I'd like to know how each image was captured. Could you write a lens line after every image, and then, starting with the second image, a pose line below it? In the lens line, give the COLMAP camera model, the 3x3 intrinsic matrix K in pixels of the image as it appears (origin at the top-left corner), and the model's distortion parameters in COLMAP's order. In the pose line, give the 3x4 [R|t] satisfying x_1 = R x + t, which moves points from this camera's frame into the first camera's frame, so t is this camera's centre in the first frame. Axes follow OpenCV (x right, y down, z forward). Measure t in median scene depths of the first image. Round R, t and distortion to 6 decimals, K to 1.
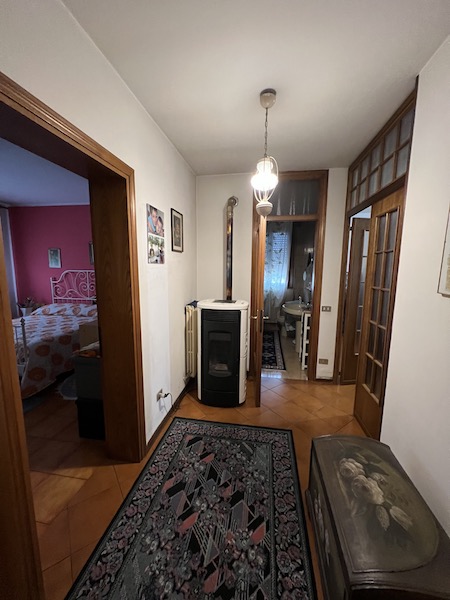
lens RADIAL K [[242.3, 0, 225.0], [0, 242.3, 300.0], [0, 0, 1]] dist [0.002661, 0.000211]
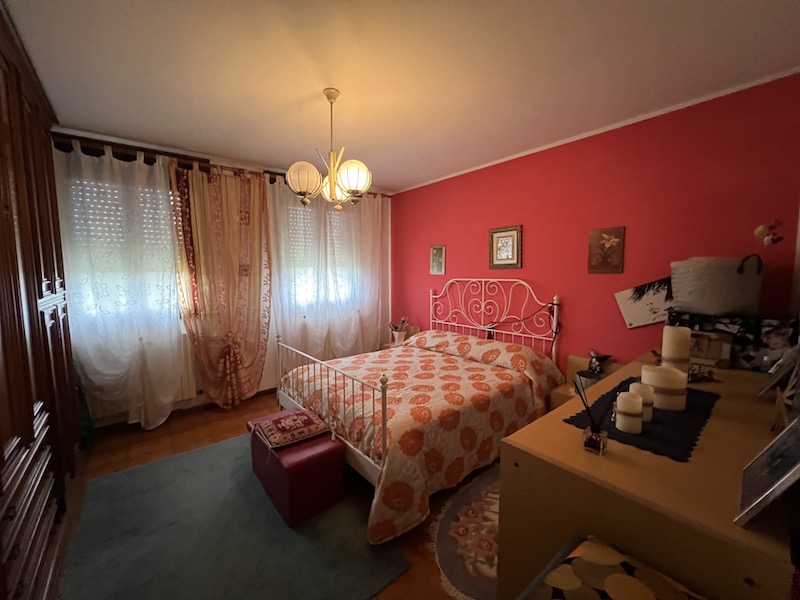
lens RADIAL K [[323.1, 0, 400.0], [0, 323.1, 300.0], [0, 0, 1]] dist [0.002661, 0.000211]
pose [[0.762378, 0.038059, -0.646012, -0.229464], [-0.073997, 0.996848, -0.028598, -0.036148], [0.642887, 0.069605, 0.762792, 0.299762]]
